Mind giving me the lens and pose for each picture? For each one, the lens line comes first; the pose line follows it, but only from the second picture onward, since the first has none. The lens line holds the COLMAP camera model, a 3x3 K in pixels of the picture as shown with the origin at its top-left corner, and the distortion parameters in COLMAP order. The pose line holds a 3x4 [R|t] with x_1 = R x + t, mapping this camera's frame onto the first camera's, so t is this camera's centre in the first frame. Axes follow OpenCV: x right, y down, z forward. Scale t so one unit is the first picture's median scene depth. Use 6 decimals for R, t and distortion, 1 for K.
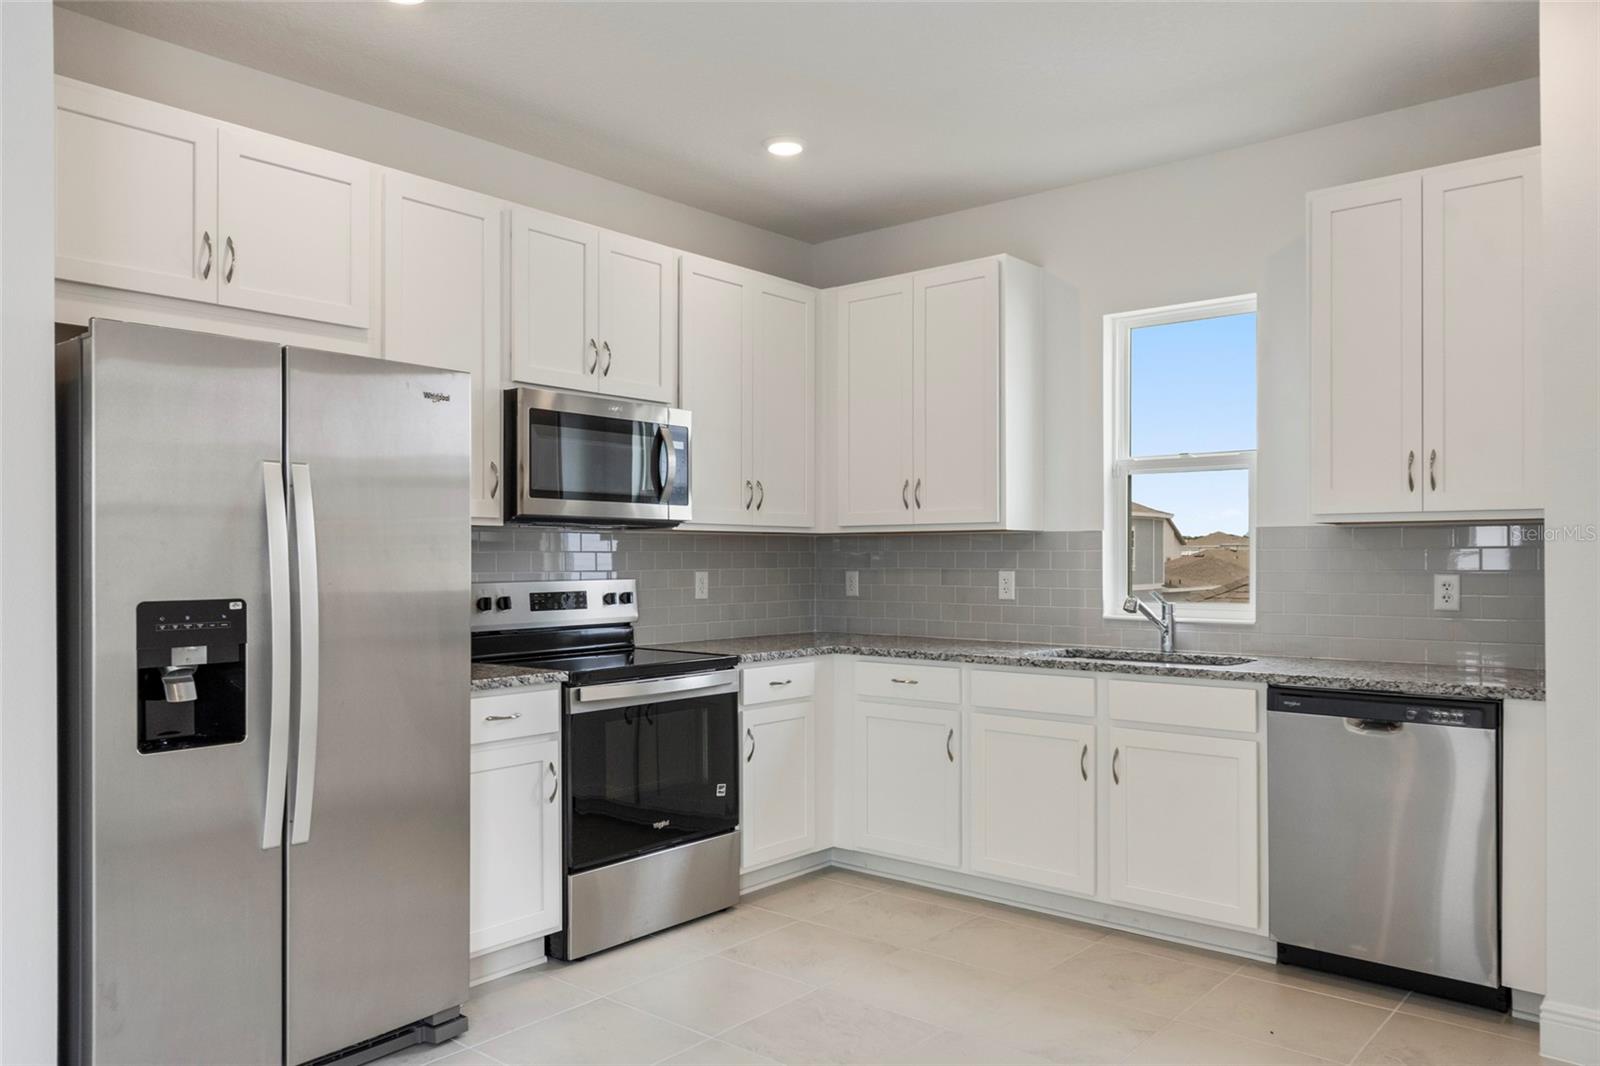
lens RADIAL K [[1135.9, 0, 802.3], [0, 1135.9, 556.6], [0, 0, 1]] dist [0.001672, -0.034798]
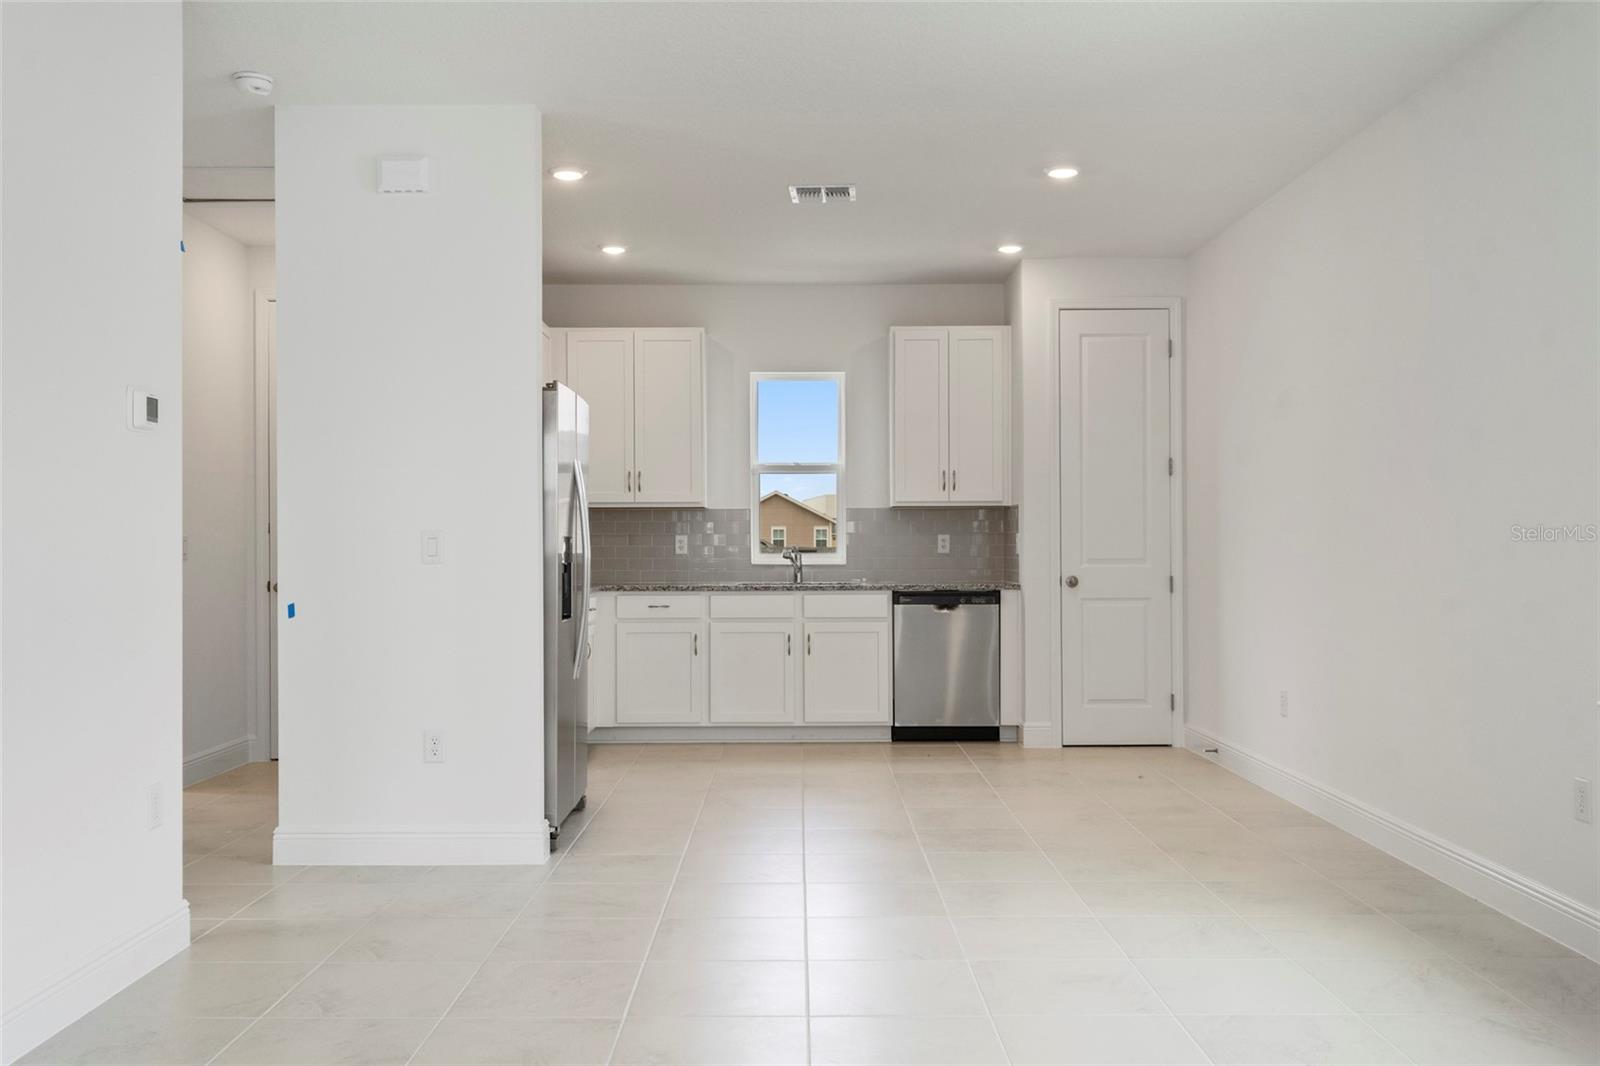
lens RADIAL K [[1383.9, 0, 791.3], [0, 1383.9, 543.9], [0, 0, 1]] dist [-0.009877, -0.009295]
pose [[0.756399, 0.000452, 0.654111, -1.027811], [0.001467, 0.999996, -0.002388, 0.032820], [-0.654109, 0.002765, 0.756395, -0.530729]]
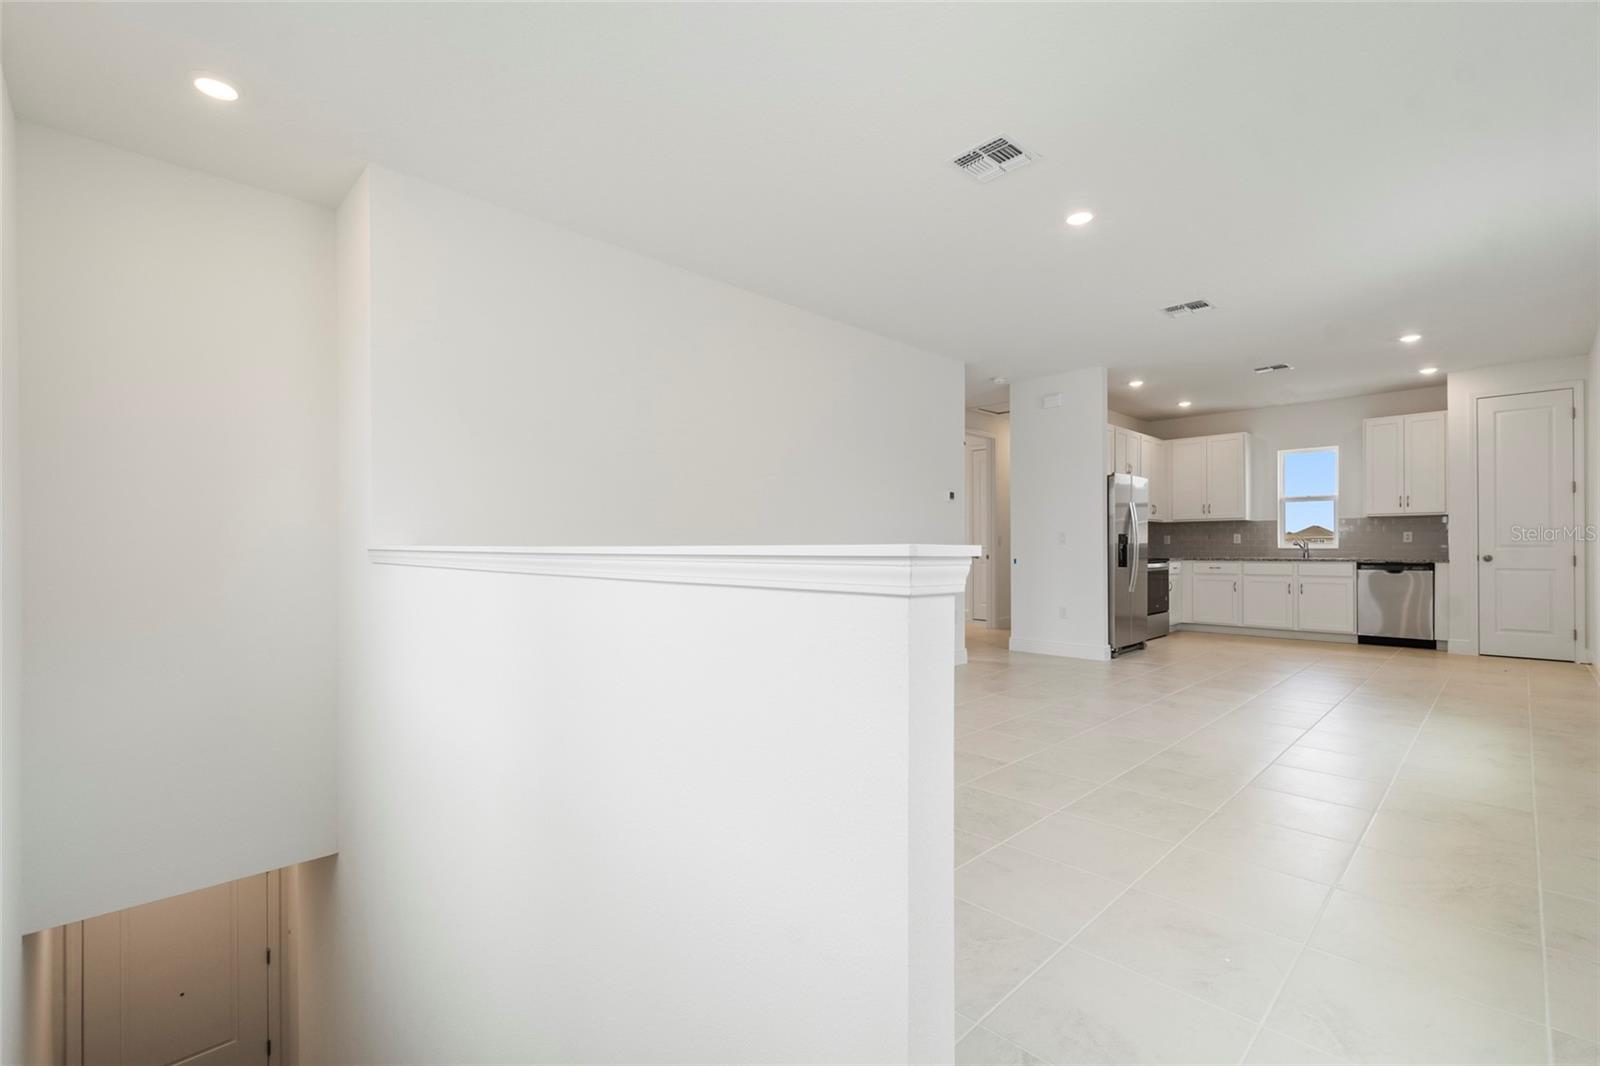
lens RADIAL K [[703.5, 0, 794.0], [0, 703.5, 551.4], [0, 0, 1]] dist [0.004277, -0.000813]
pose [[0.996216, -0.000597, -0.086904, -0.960279], [0.001197, 0.999976, 0.006858, 0.051322], [0.086898, -0.006937, 0.996193, -1.124247]]
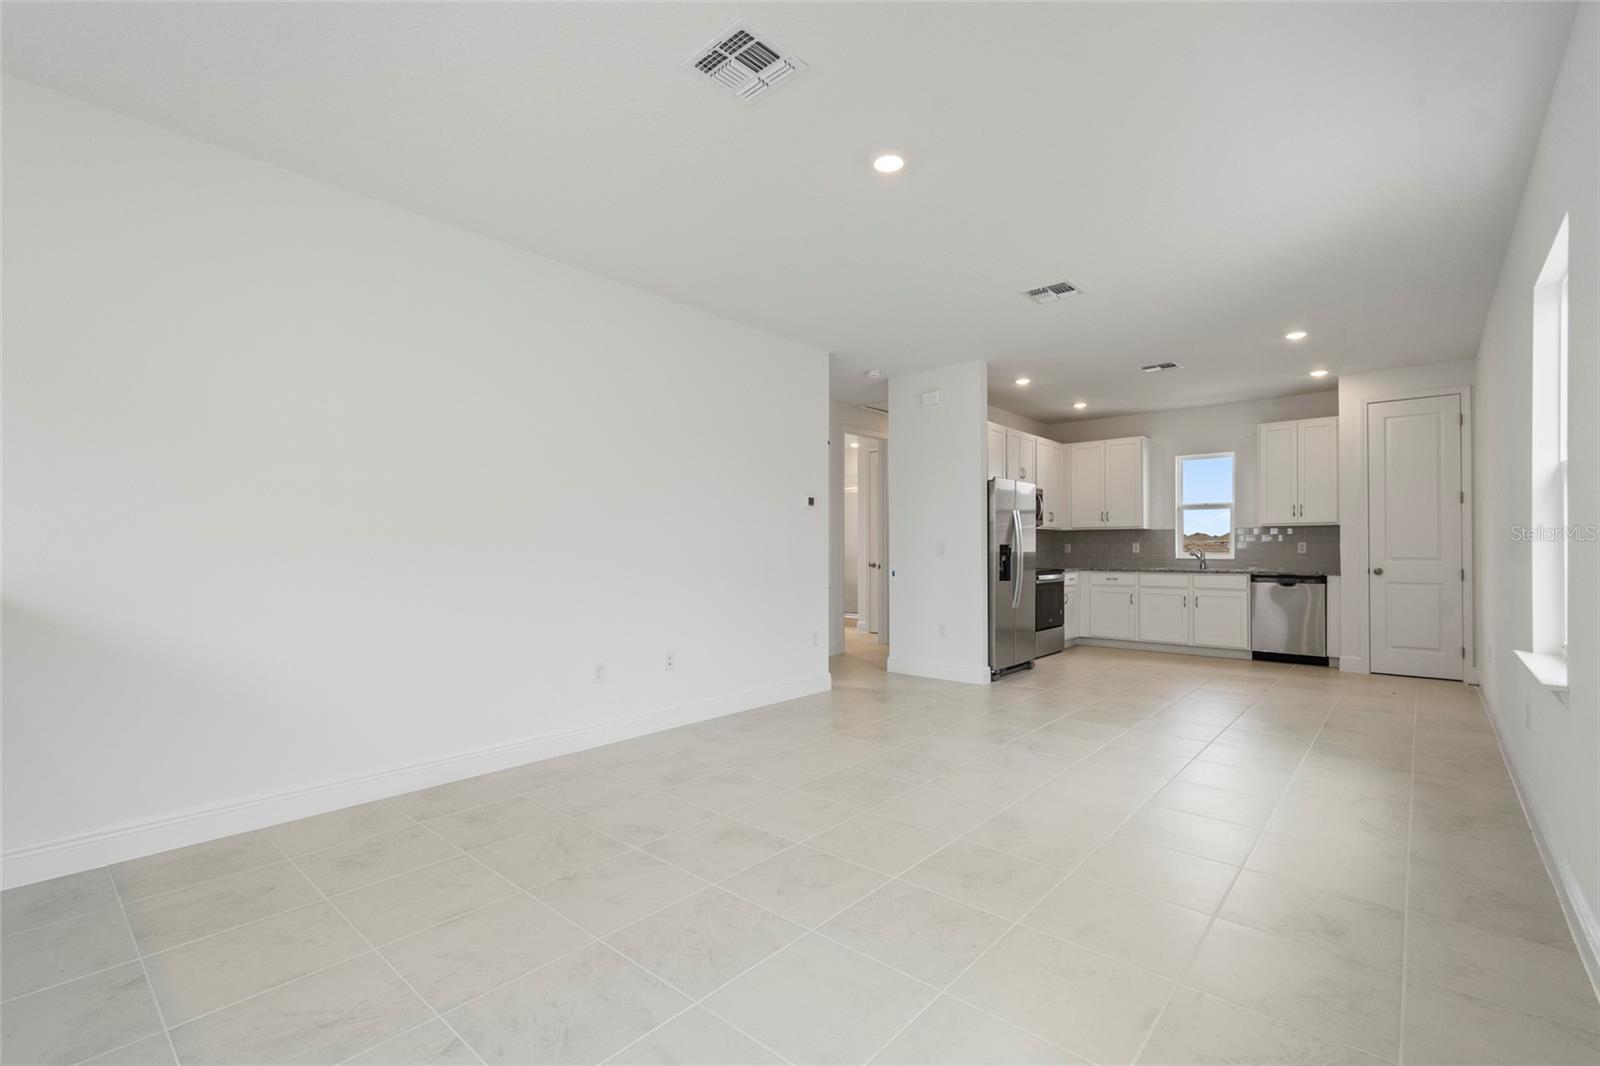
lens RADIAL K [[703.5, 0, 794.0], [0, 703.5, 551.4], [0, 0, 1]] dist [0.004277, -0.000813]
pose [[0.999895, 0.001190, -0.014474, -0.764217], [-0.001124, 0.999989, 0.004559, 0.030415], [0.014480, -0.004542, 0.999885, -0.926676]]
